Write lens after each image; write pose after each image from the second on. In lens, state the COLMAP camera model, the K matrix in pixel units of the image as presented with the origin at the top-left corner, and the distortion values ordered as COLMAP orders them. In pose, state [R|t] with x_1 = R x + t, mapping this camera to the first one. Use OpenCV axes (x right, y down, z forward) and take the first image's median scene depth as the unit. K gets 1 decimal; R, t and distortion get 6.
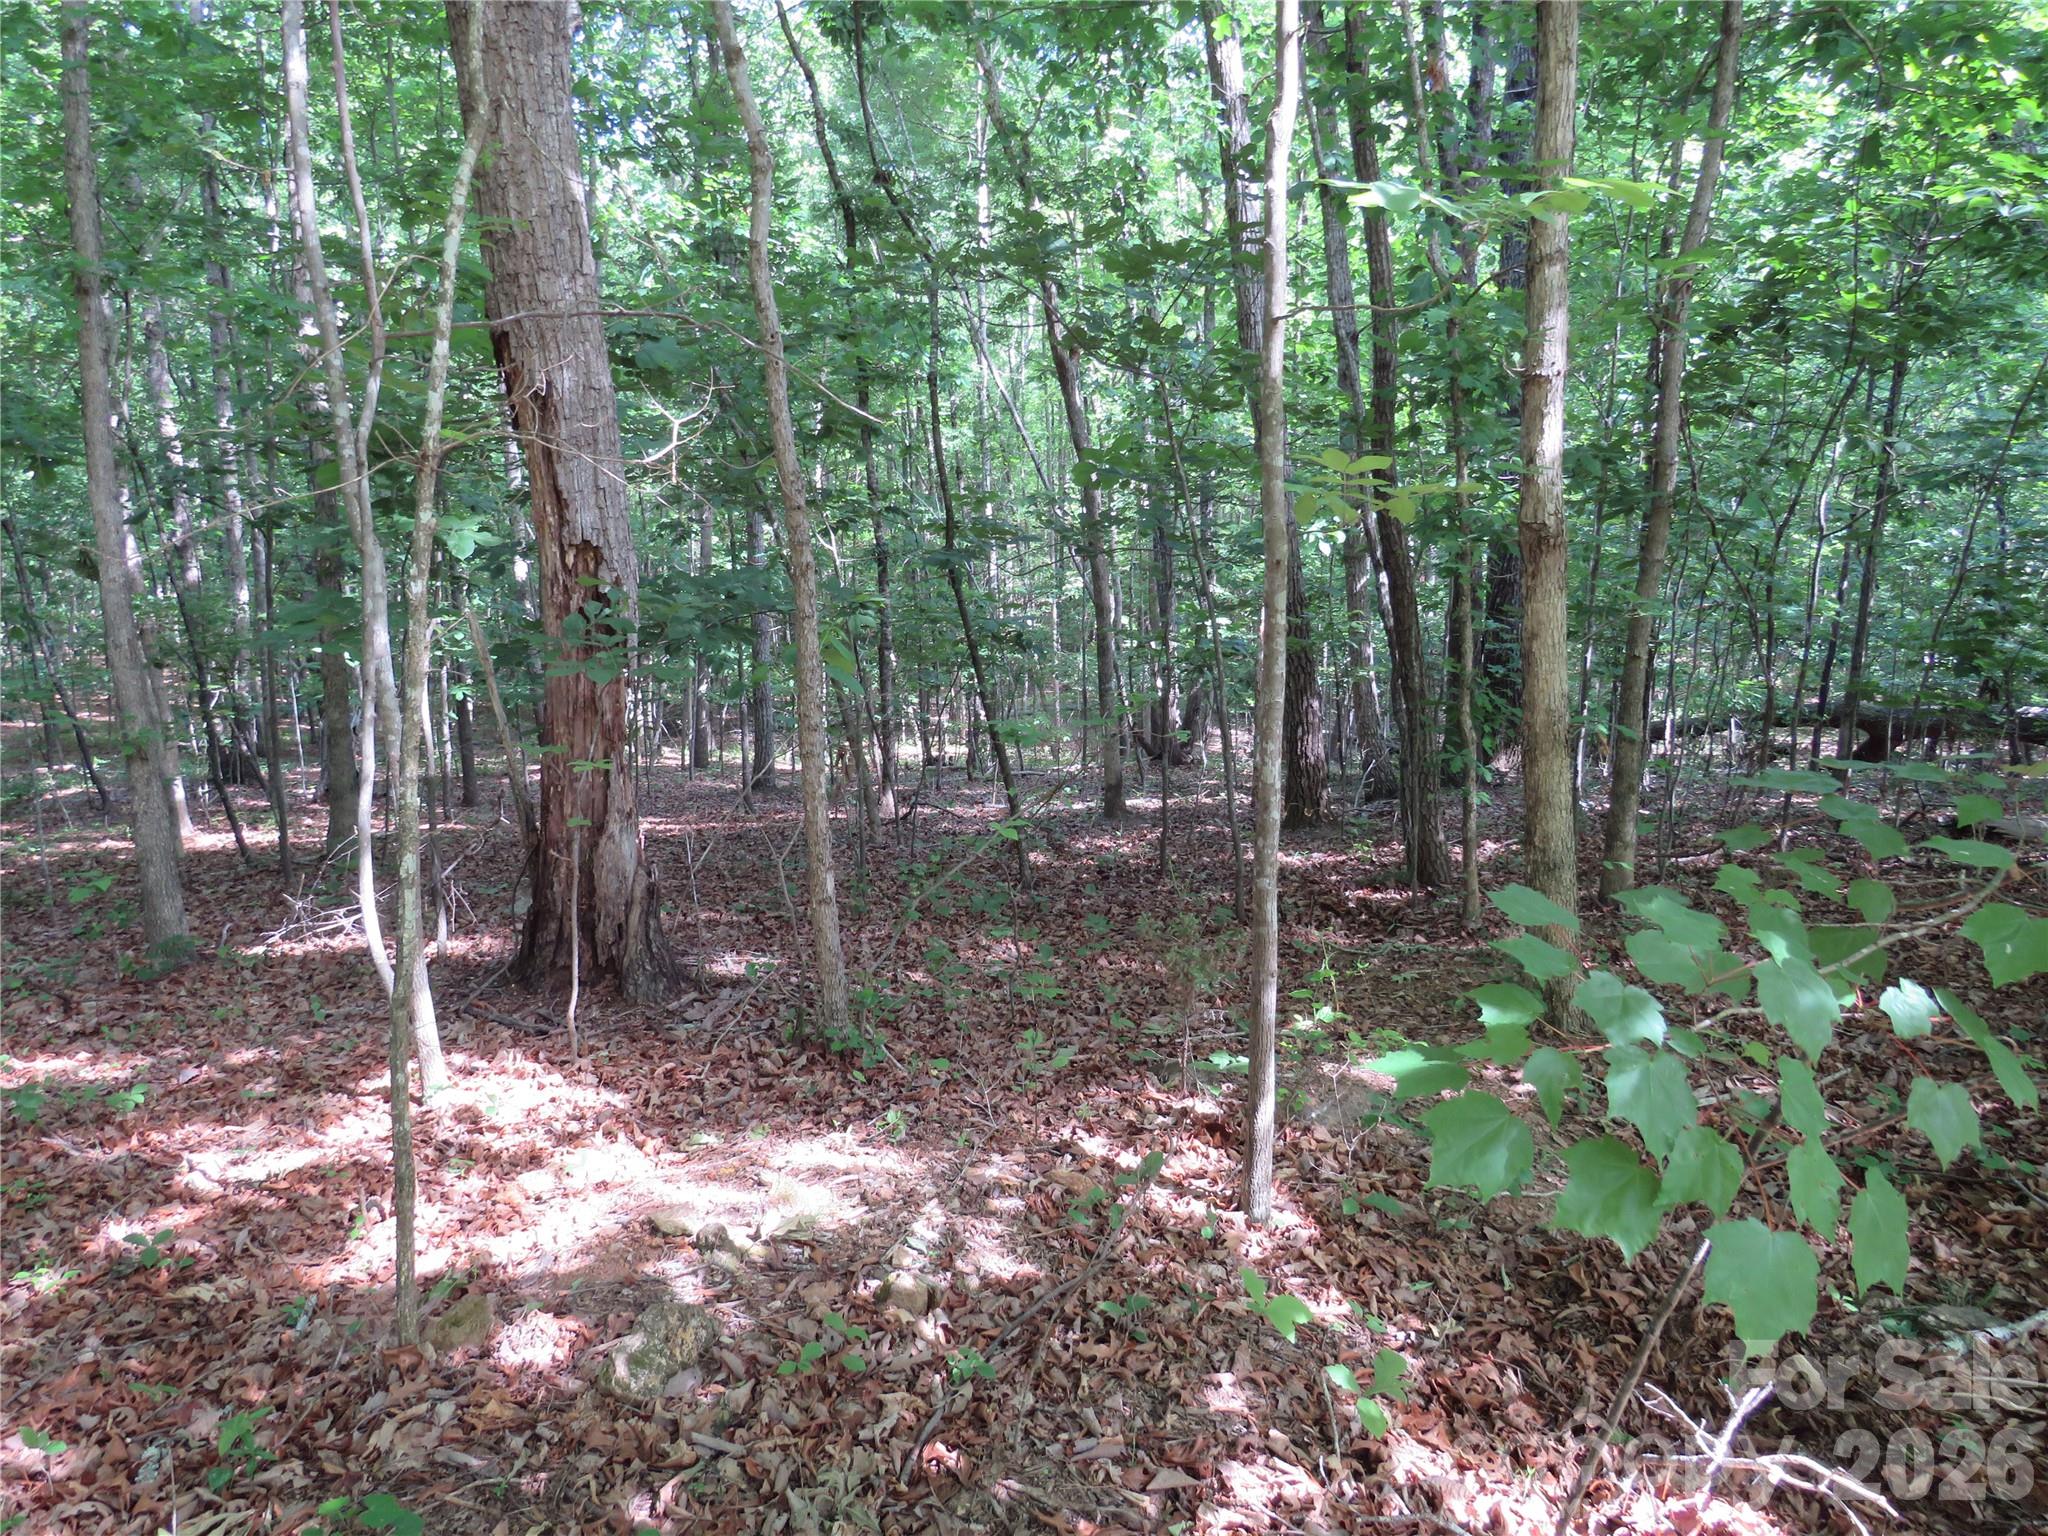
lens RADIAL K [[1462.2, 0, 1016.9], [0, 1462.2, 748.7], [0, 0, 1]] dist [-0.016733, -0.002754]
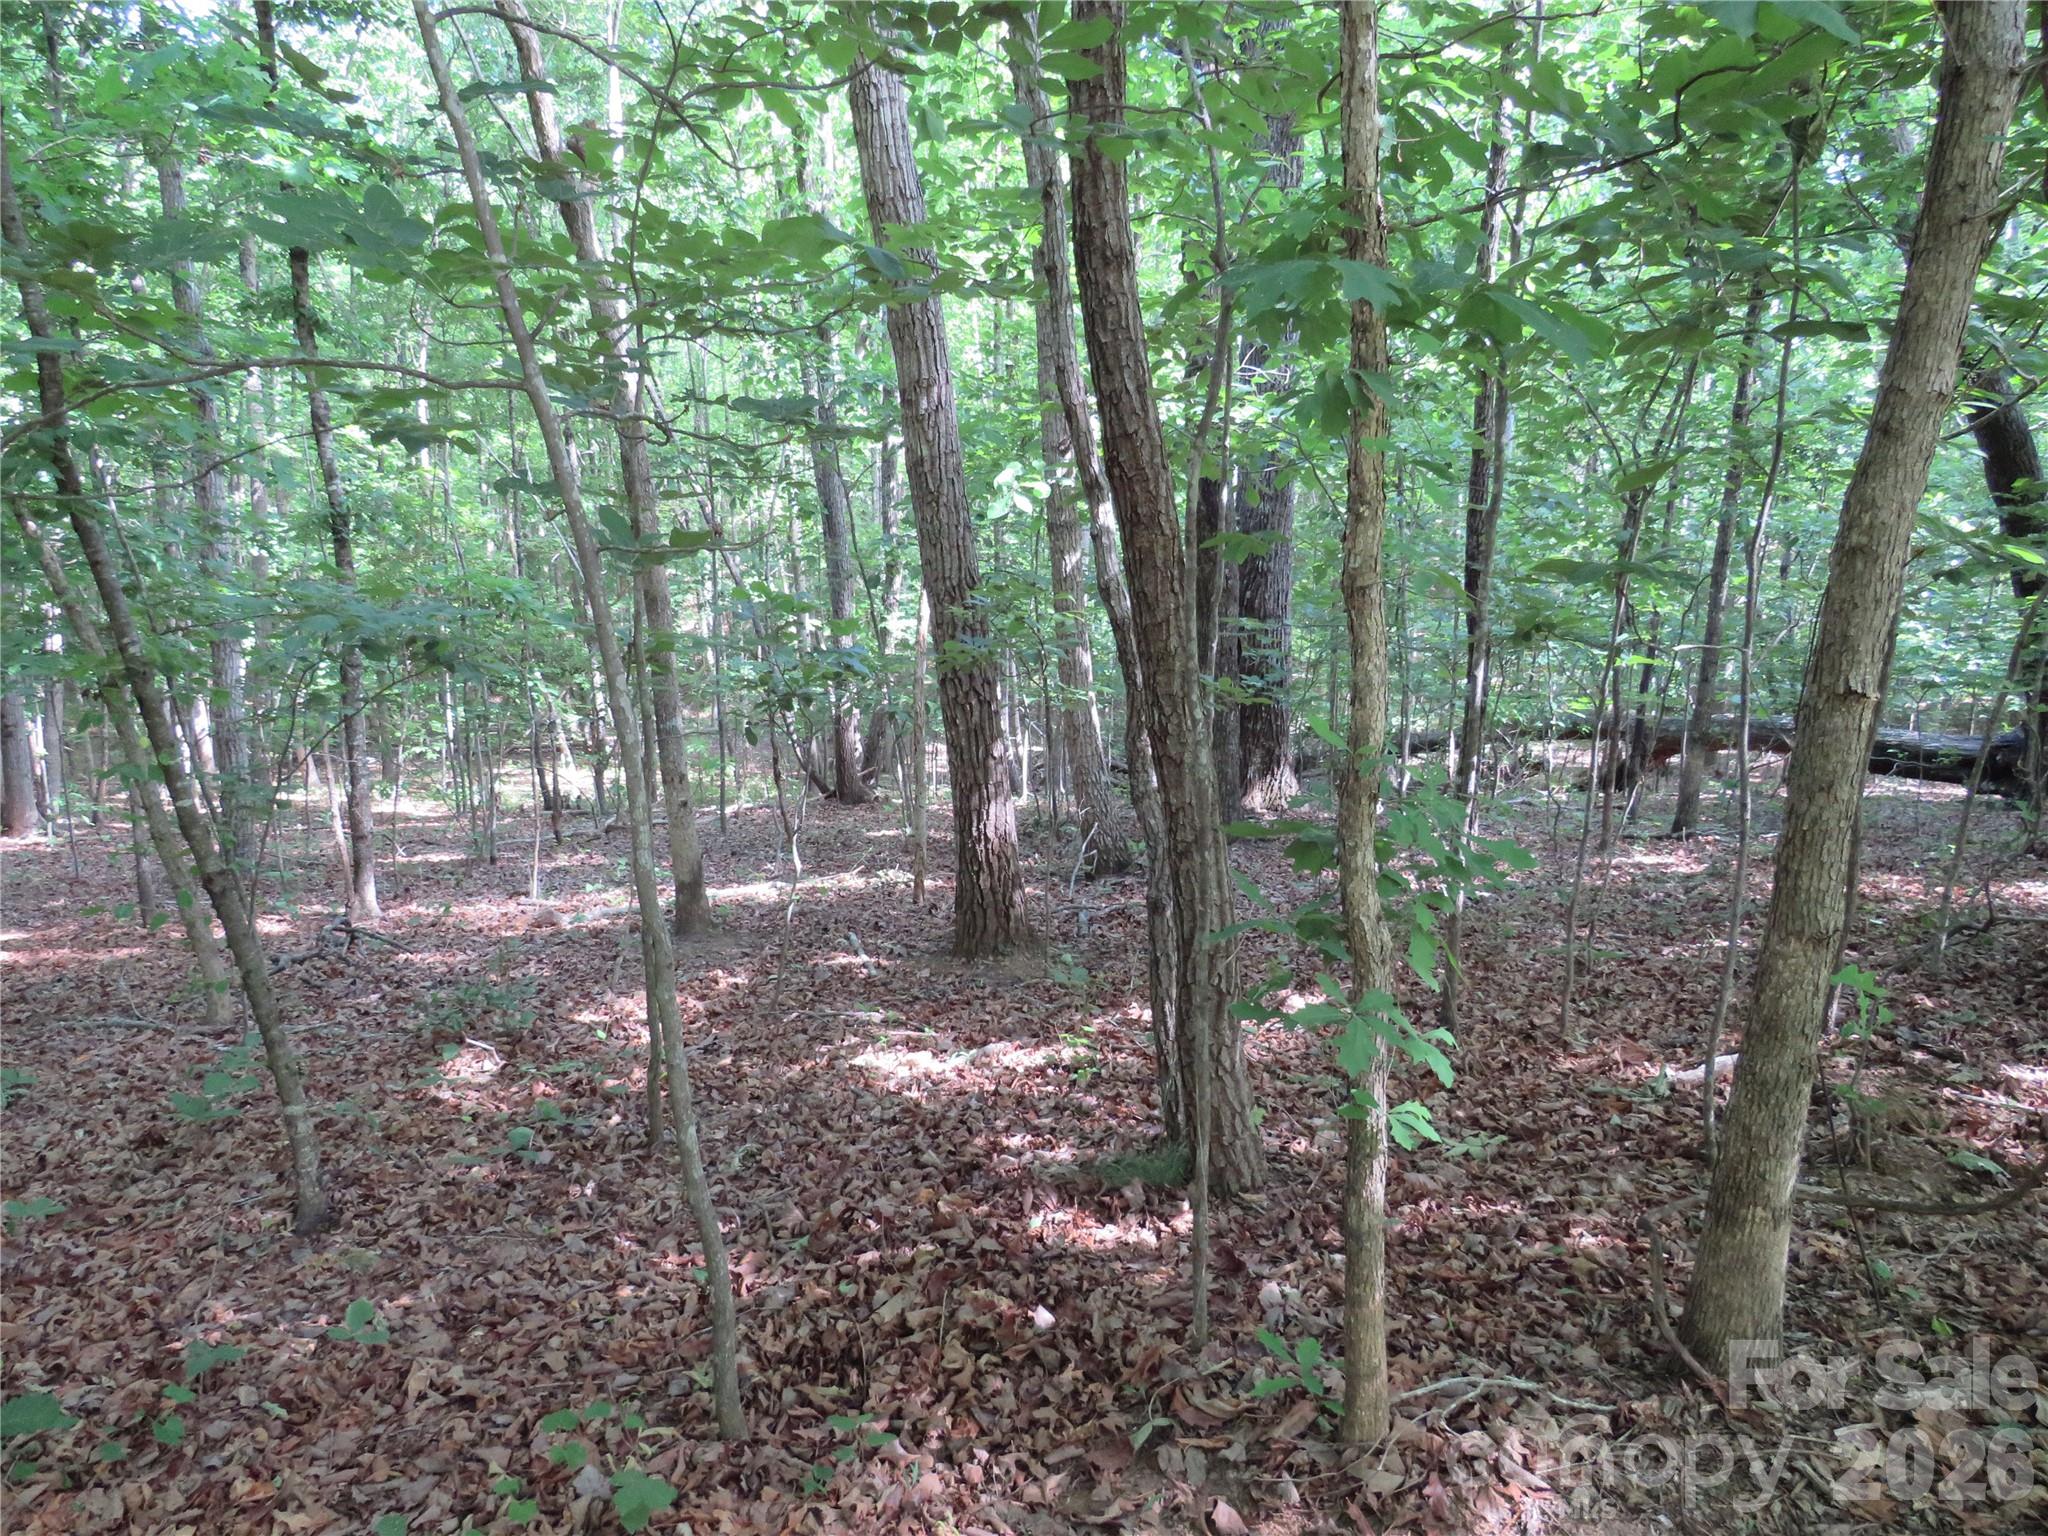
lens RADIAL K [[1462.2, 0, 1012.3], [0, 1462.2, 764.8], [0, 0, 1]] dist [-0.016733, -0.002754]
pose [[0.983581, -0.017199, 0.179644, 0.086864], [0.016025, 0.999840, 0.007984, -0.025431], [-0.179752, -0.004974, 0.983699, 0.349134]]
